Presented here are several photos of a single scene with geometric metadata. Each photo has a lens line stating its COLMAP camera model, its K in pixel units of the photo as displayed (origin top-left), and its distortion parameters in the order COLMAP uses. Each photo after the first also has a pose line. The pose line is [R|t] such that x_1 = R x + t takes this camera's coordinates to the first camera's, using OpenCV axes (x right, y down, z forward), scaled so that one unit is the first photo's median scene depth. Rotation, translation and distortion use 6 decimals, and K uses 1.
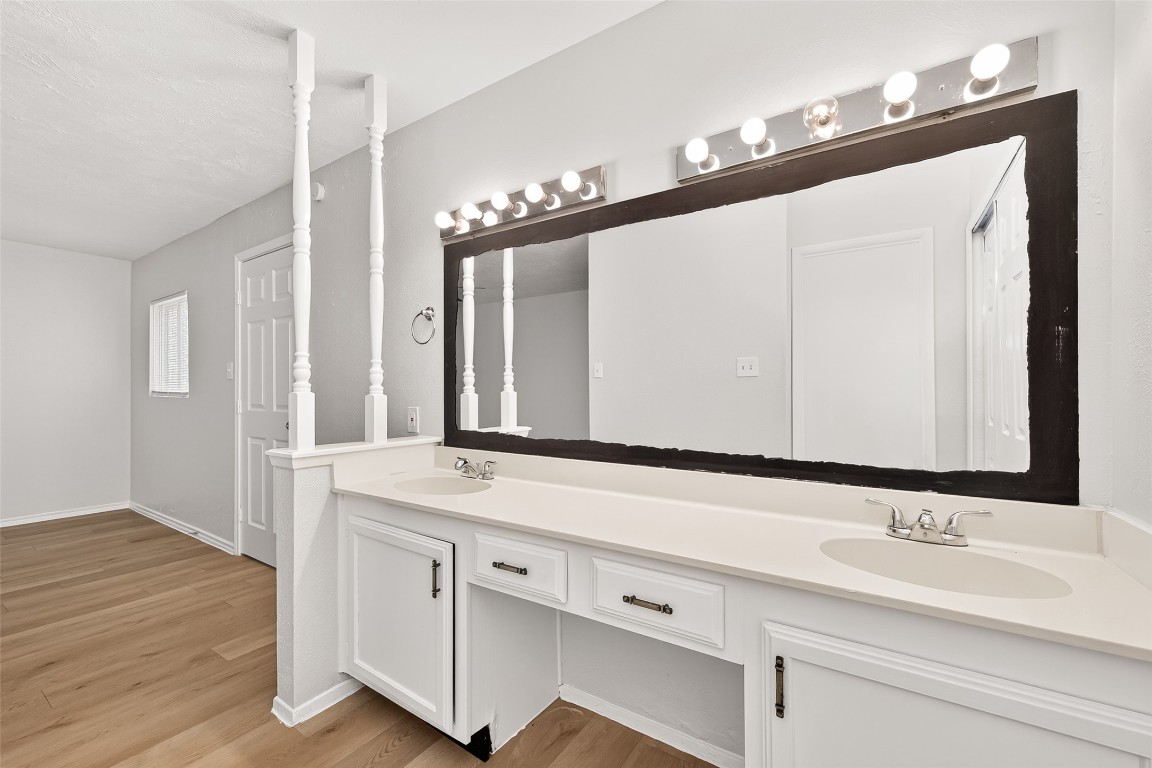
lens RADIAL K [[457.1, 0, 577.5], [0, 457.1, 400.9], [0, 0, 1]] dist [-0.001280, -0.000302]
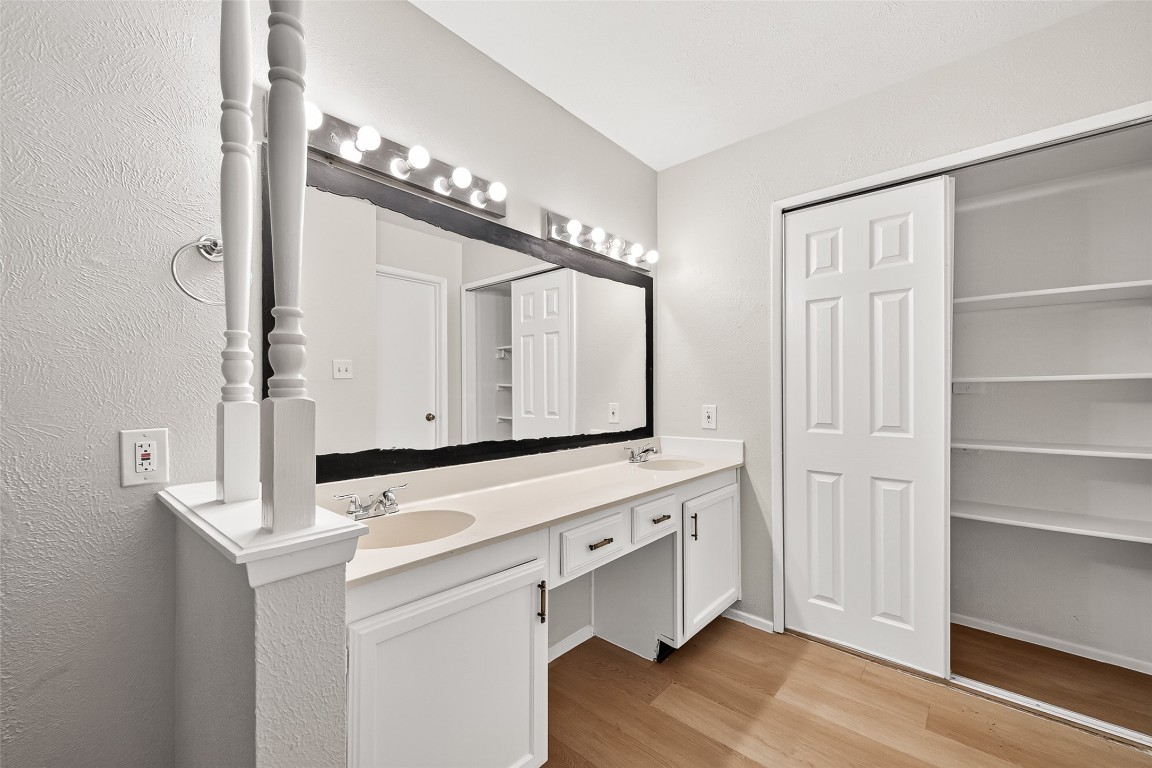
lens RADIAL K [[474.1, 0, 581.5], [0, 474.1, 391.1], [0, 0, 1]] dist [0.010908, 0.000102]
pose [[0.143592, 0.003905, 0.989629, -1.101090], [0.023721, 0.999691, -0.007386, -0.016479], [-0.989353, 0.024536, 0.143455, 0.698186]]
